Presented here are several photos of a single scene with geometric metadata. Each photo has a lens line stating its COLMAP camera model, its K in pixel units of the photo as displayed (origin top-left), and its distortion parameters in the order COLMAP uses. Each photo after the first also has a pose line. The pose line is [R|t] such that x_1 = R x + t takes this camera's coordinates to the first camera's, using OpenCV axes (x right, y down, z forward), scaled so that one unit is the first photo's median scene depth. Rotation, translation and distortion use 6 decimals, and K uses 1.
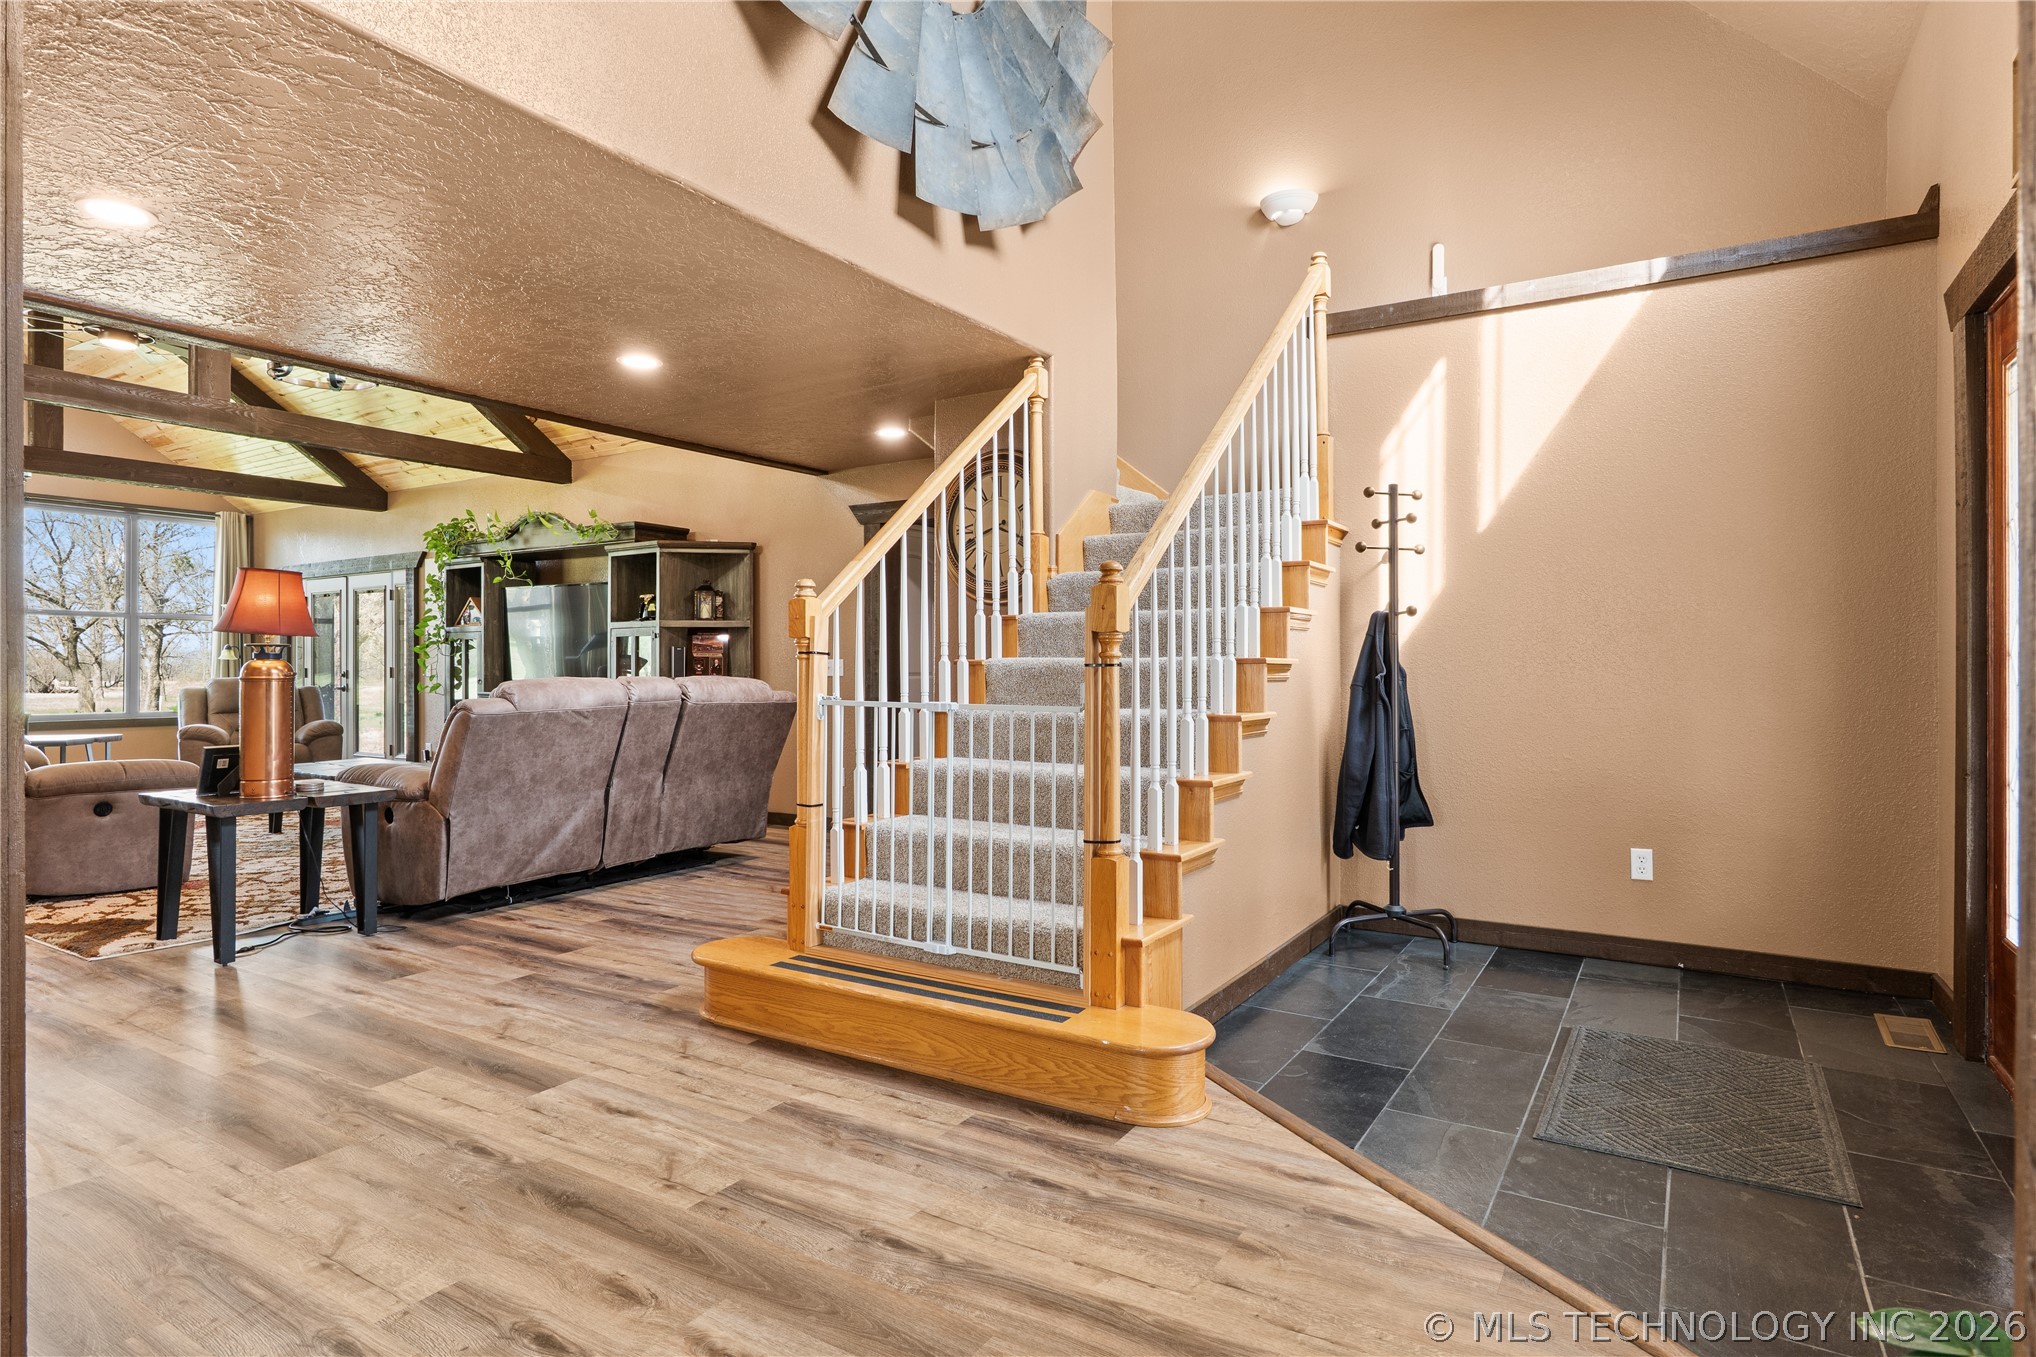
lens RADIAL K [[1078.0, 0, 1019.8], [0, 1078.0, 661.6], [0, 0, 1]] dist [-0.021258, 0.014755]
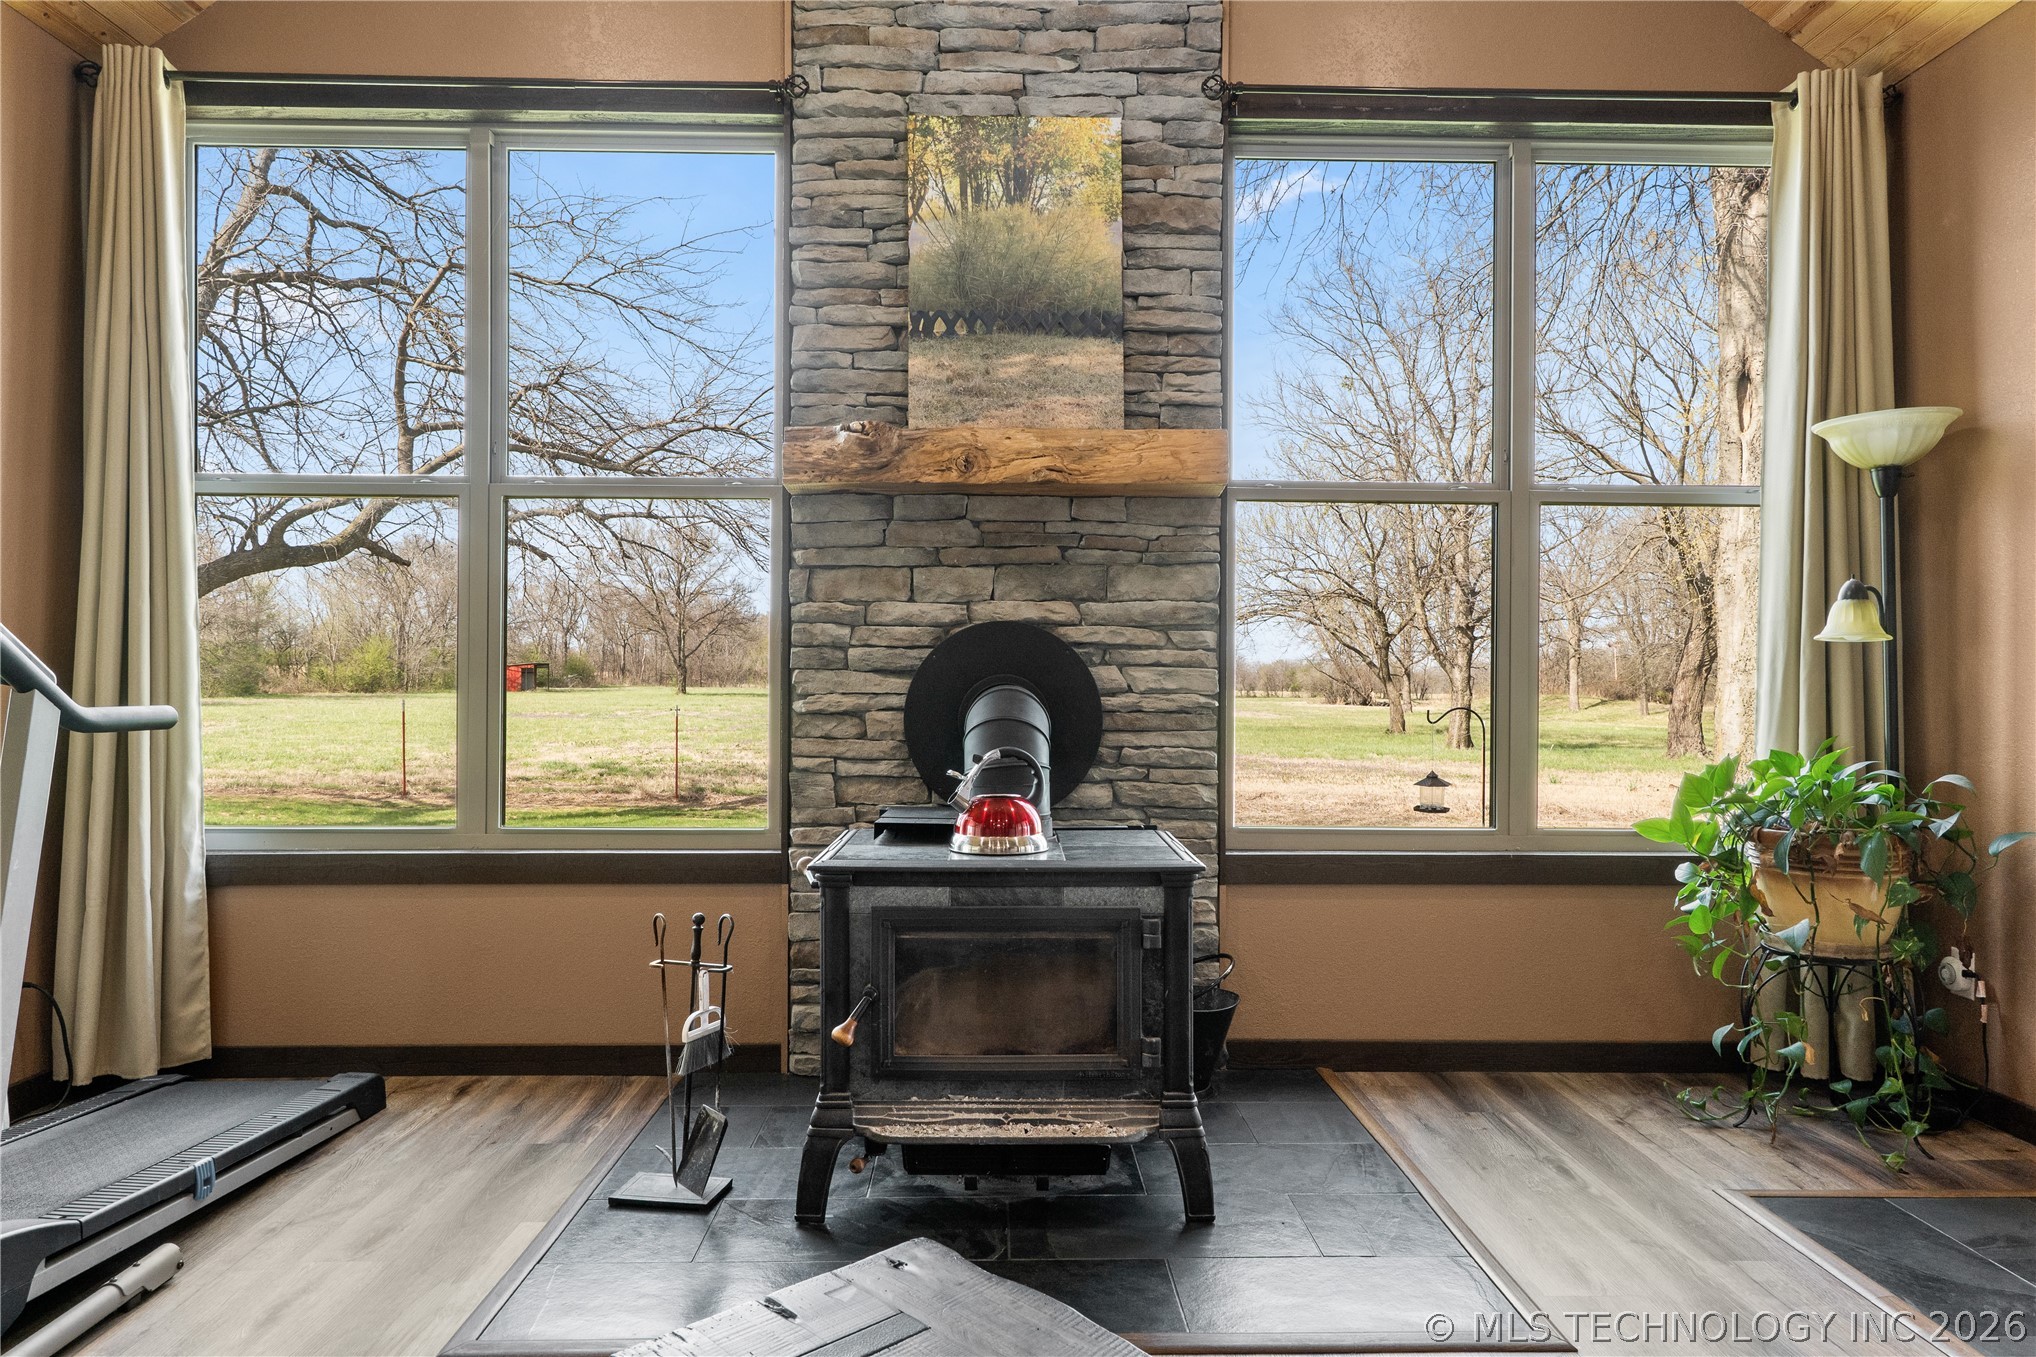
lens RADIAL K [[1275.9, 0, 1018.0], [0, 1275.9, 678.5], [0, 0, 1]] dist [-0.000076, 0.001513]
pose [[0.535498, 0.003387, -0.844530, -1.378469], [-0.000367, 0.999993, 0.003777, 0.013393], [0.844536, -0.001713, 0.535496, 1.579061]]
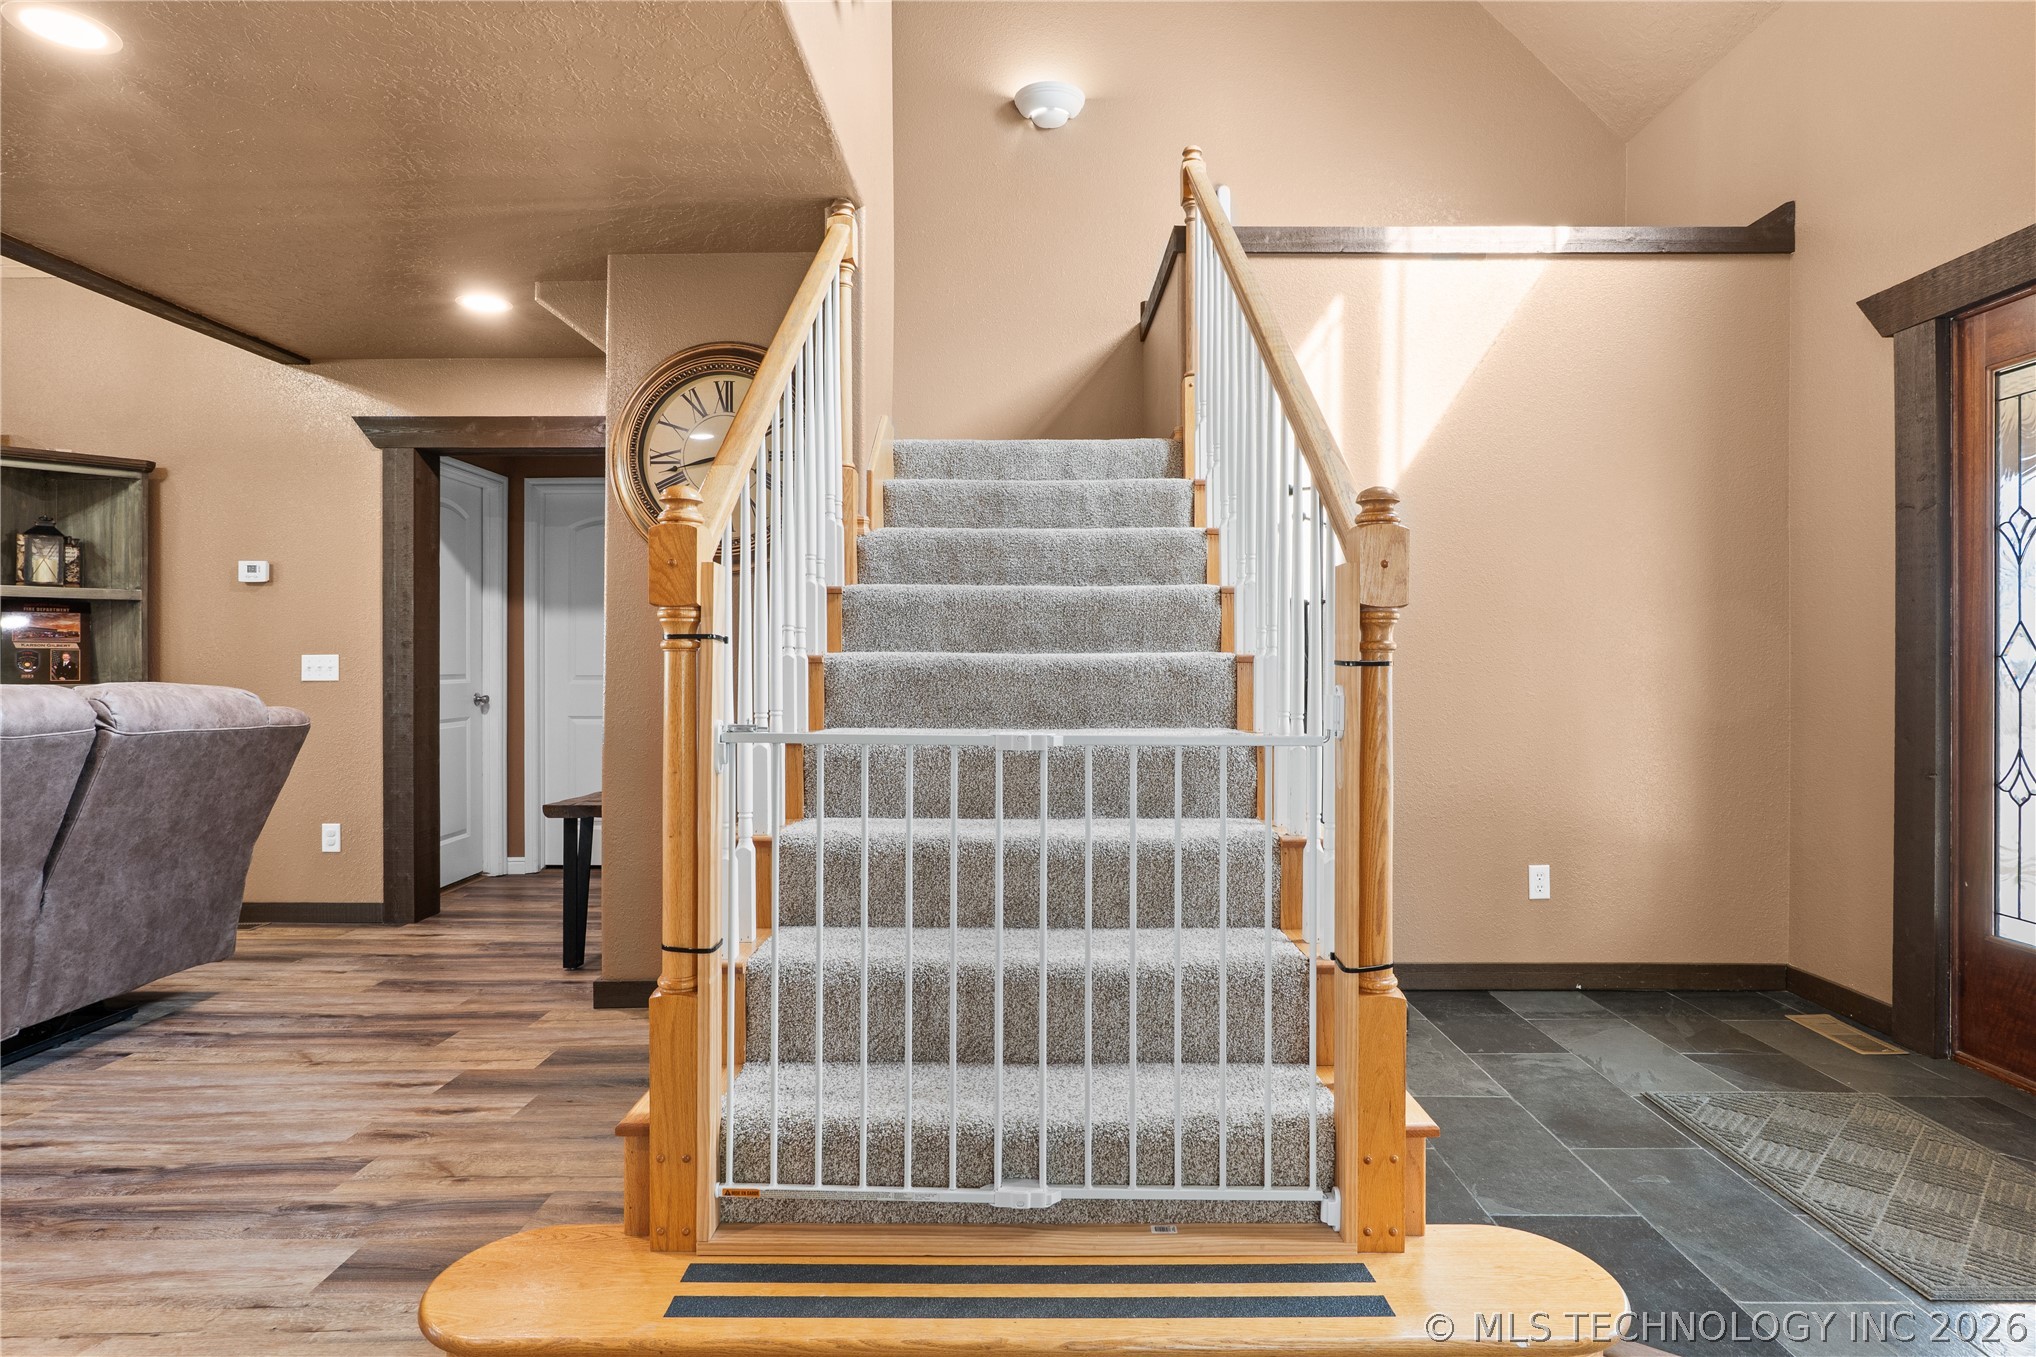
lens RADIAL K [[1086.2, 0, 1017.4], [0, 1086.2, 660.3], [0, 0, 1]] dist [-0.003379, 0.001512]
pose [[0.853781, 0.003841, 0.520618, -0.205159], [-0.003383, 0.999993, -0.001830, 0.001663], [-0.520622, -0.000199, 0.853787, 0.311949]]
